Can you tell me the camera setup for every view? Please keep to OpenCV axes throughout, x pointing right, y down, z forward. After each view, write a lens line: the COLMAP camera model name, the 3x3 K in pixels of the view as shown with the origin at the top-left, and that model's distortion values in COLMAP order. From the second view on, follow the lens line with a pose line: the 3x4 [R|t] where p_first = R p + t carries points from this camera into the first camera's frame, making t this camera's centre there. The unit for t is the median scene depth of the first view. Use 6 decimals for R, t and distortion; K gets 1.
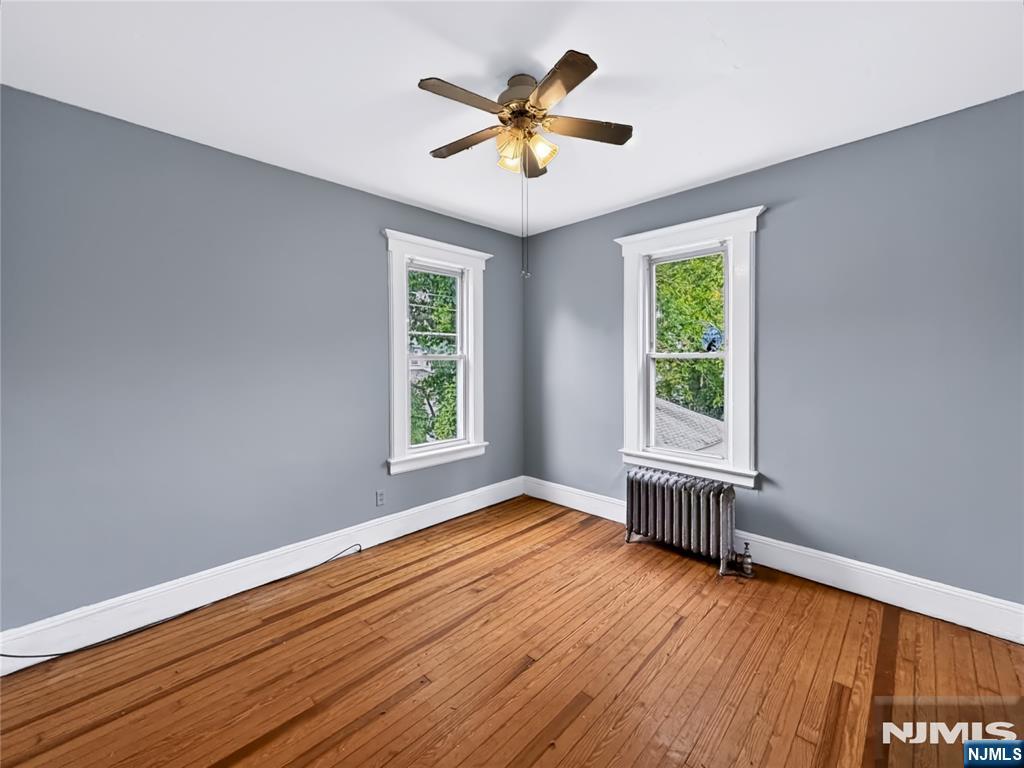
lens RADIAL K [[411.4, 0, 510.9], [0, 411.4, 371.7], [0, 0, 1]] dist [0.000786, 0.000001]
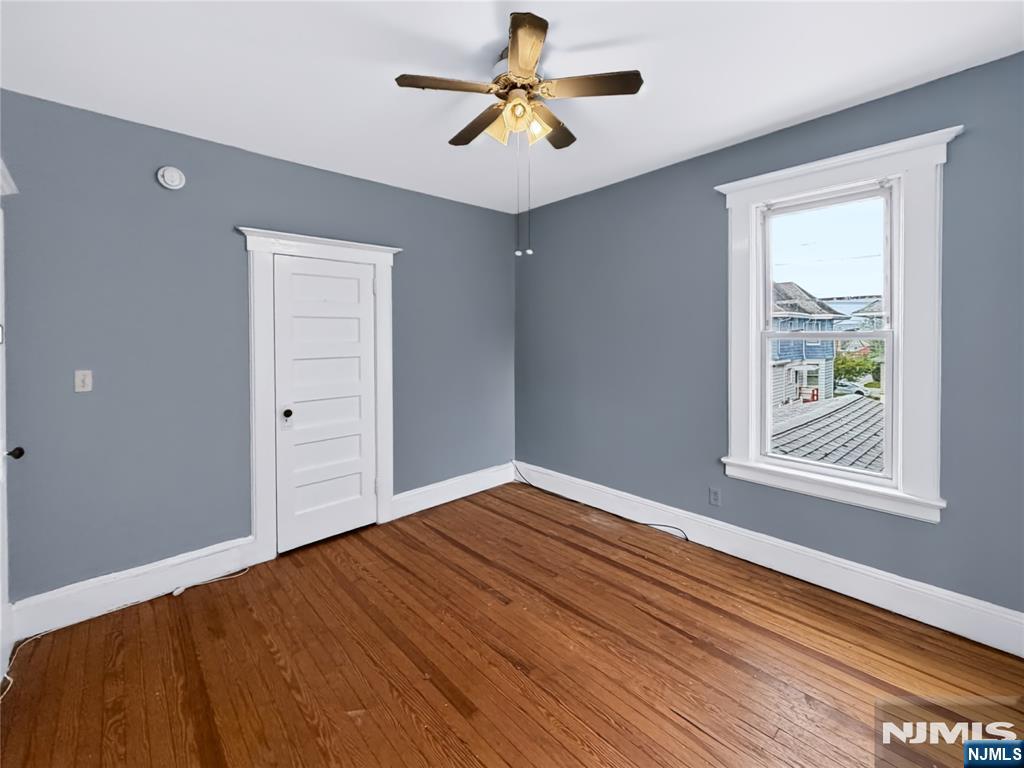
lens RADIAL K [[424.4, 0, 511.5], [0, 424.4, 343.5], [0, 0, 1]] dist [0.001398, -0.000217]
pose [[-0.045945, 0.020816, -0.998727, 0.749304], [-0.020670, 0.999549, 0.021784, -0.037234], [0.998730, 0.021644, -0.045494, 0.755938]]
